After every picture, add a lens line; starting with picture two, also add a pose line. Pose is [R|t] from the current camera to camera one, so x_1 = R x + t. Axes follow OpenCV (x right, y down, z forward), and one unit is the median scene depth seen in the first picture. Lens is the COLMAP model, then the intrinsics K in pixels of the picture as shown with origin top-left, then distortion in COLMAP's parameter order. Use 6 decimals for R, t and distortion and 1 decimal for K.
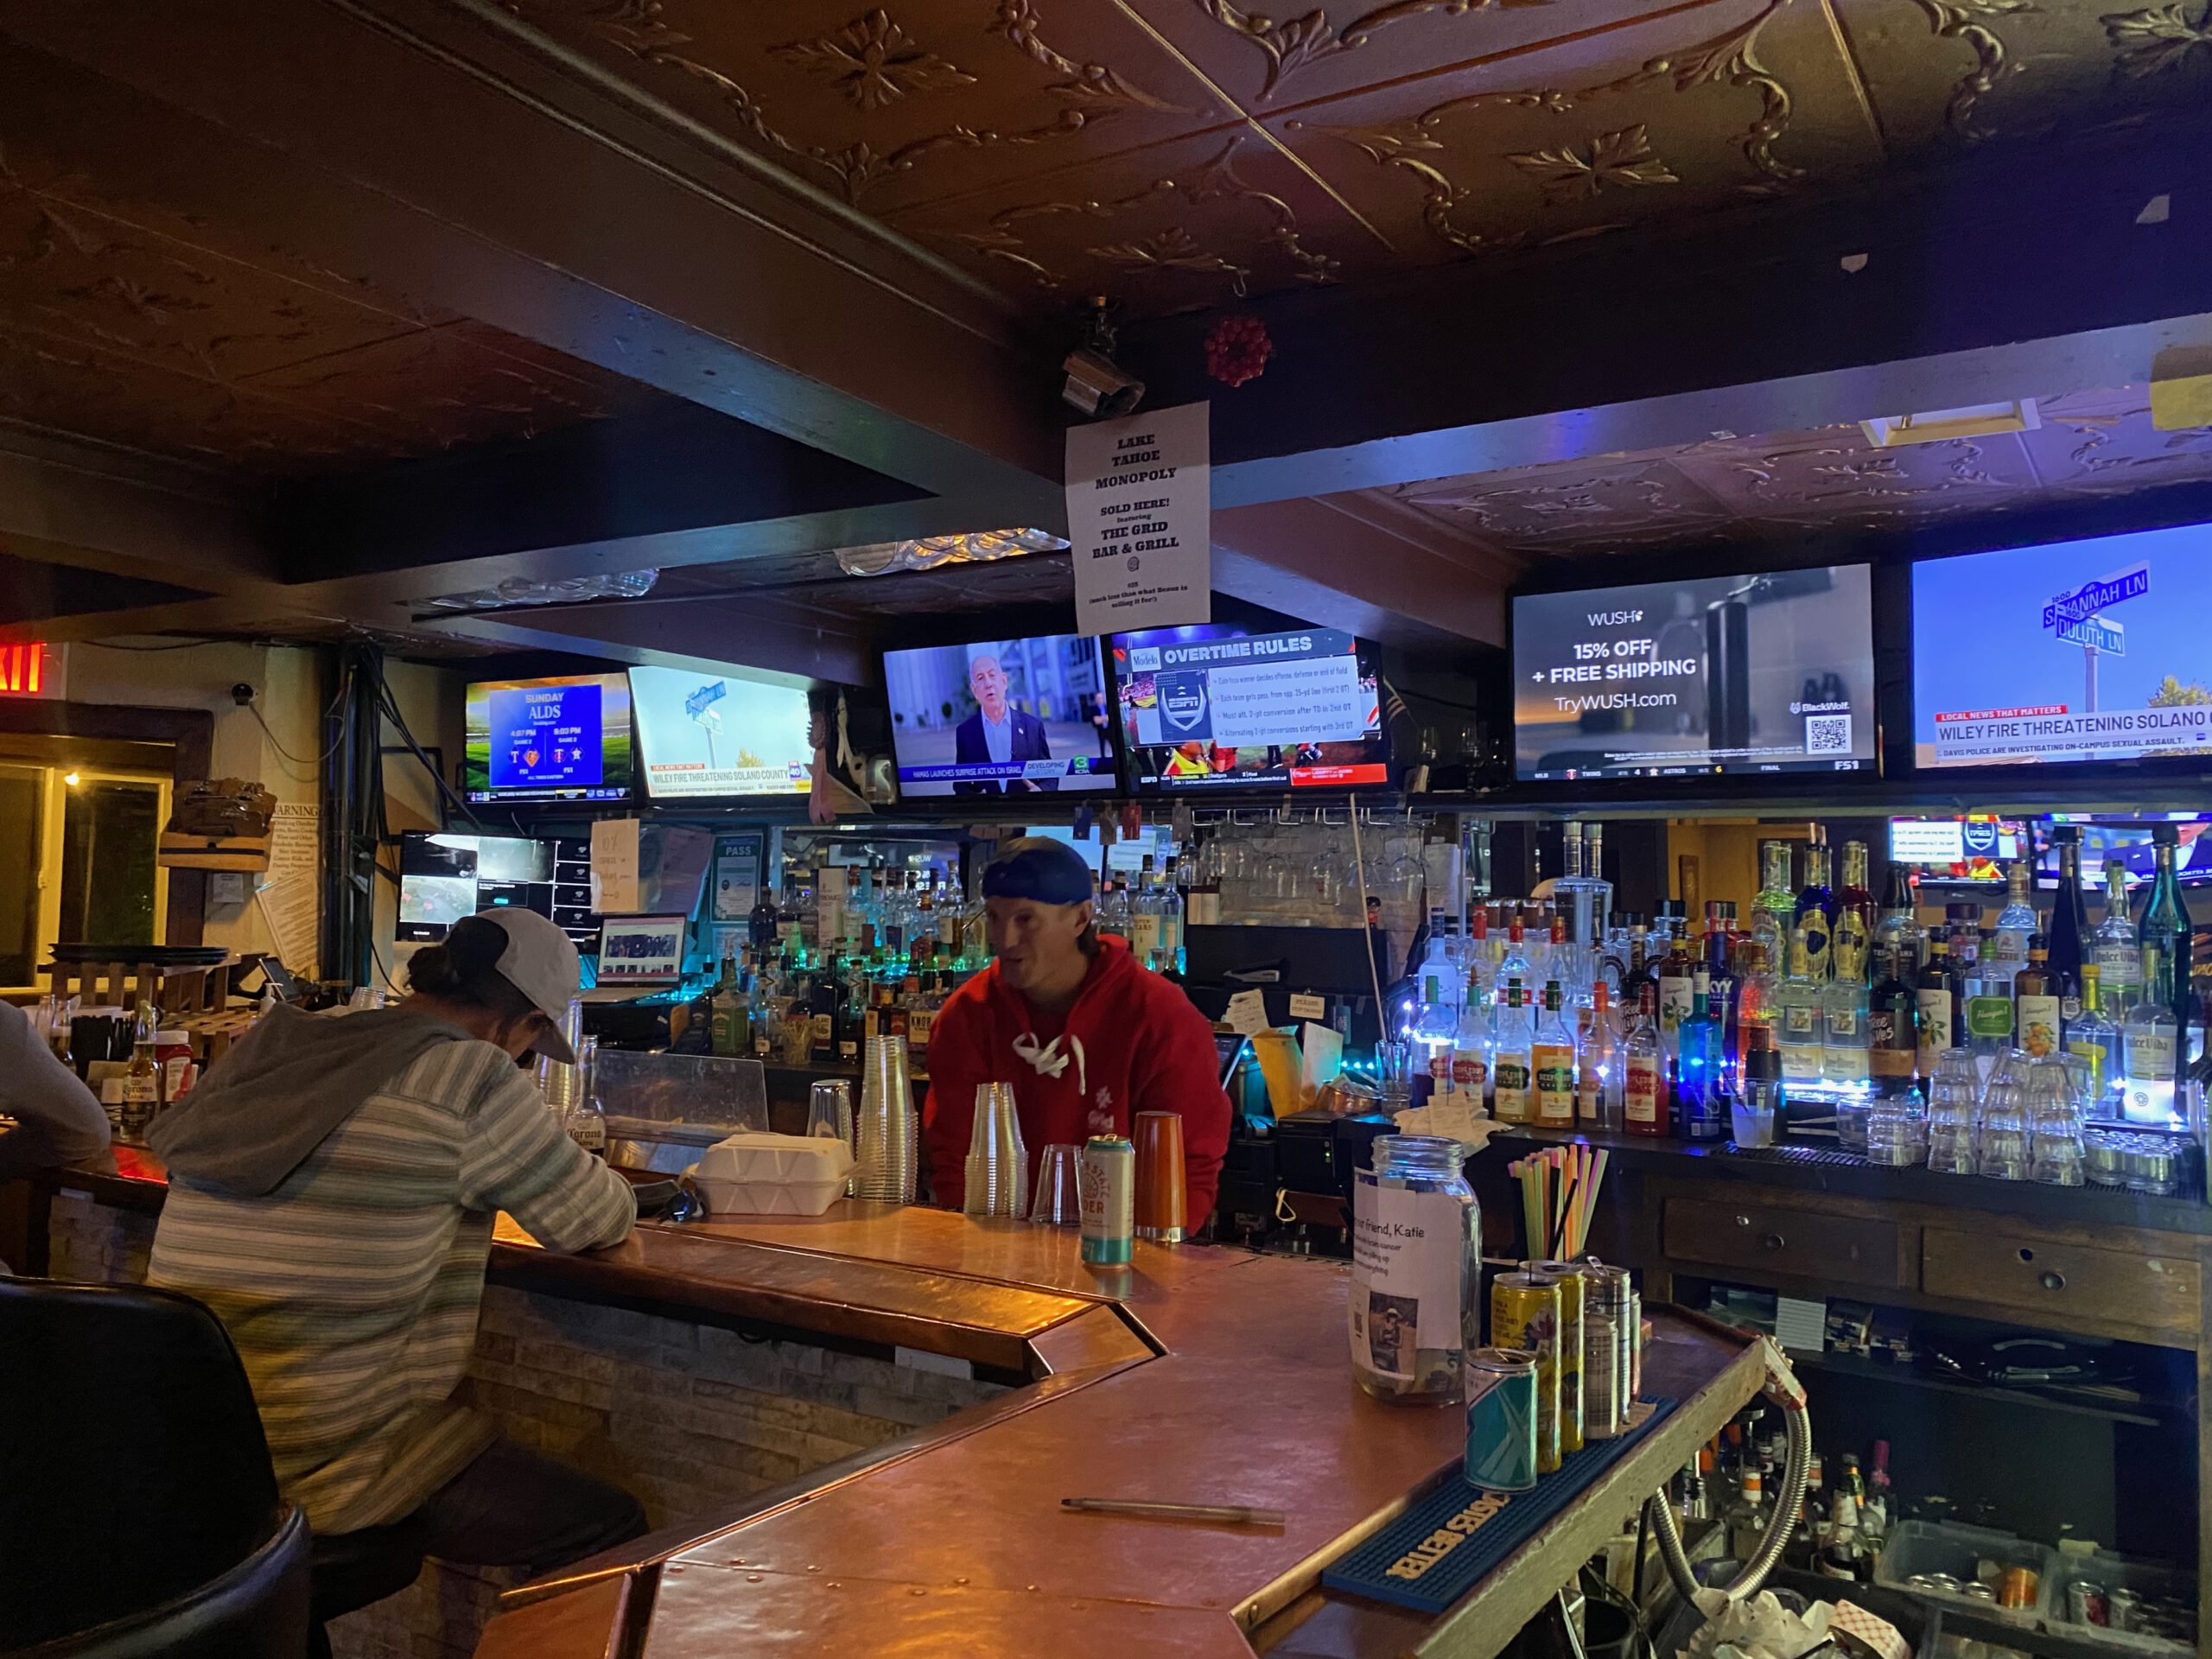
lens RADIAL K [[1685.6, 0, 1080.2], [0, 1685.6, 823.6], [0, 0, 1]] dist [0.000305, 0.000815]
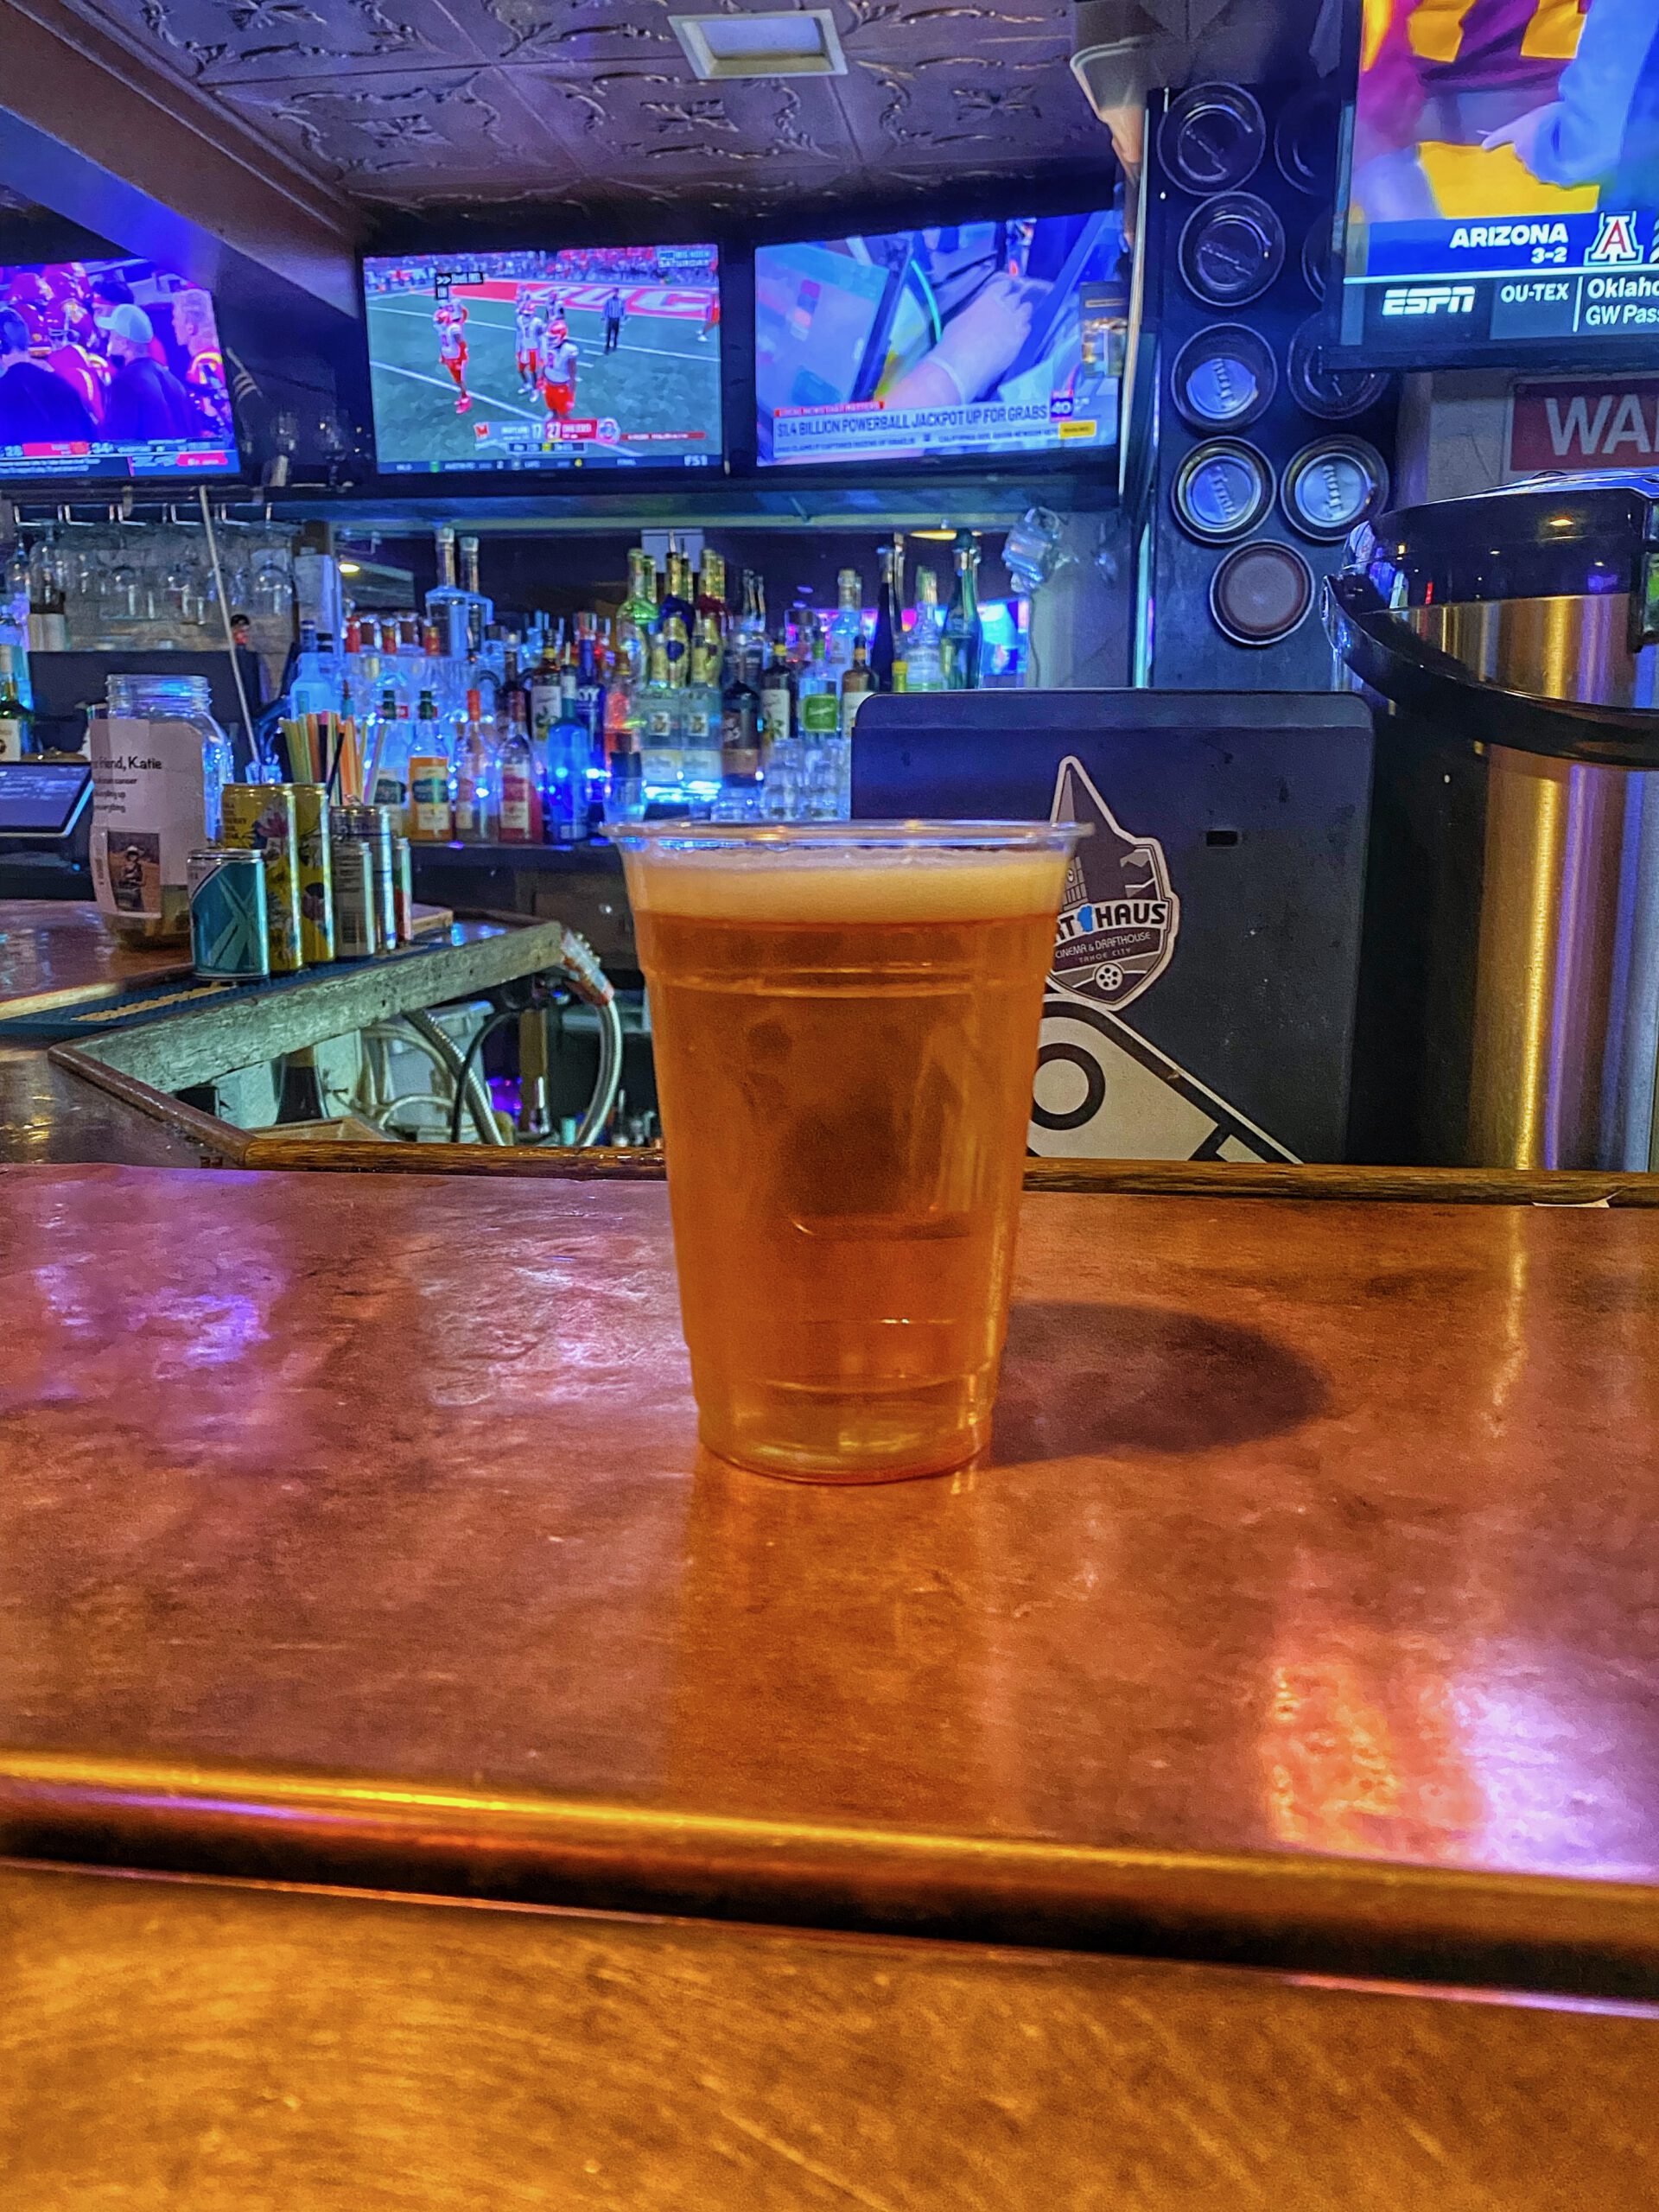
lens RADIAL K [[1678.0, 0, 824.4], [0, 1678.0, 1110.4], [0, 0, 1]] dist [0.069574, -0.119035]
pose [[0.907181, -0.088502, 0.411328, 0.067536], [-0.009061, 0.973290, 0.229398, 0.106379], [-0.420644, -0.211833, 0.882148, -0.013819]]
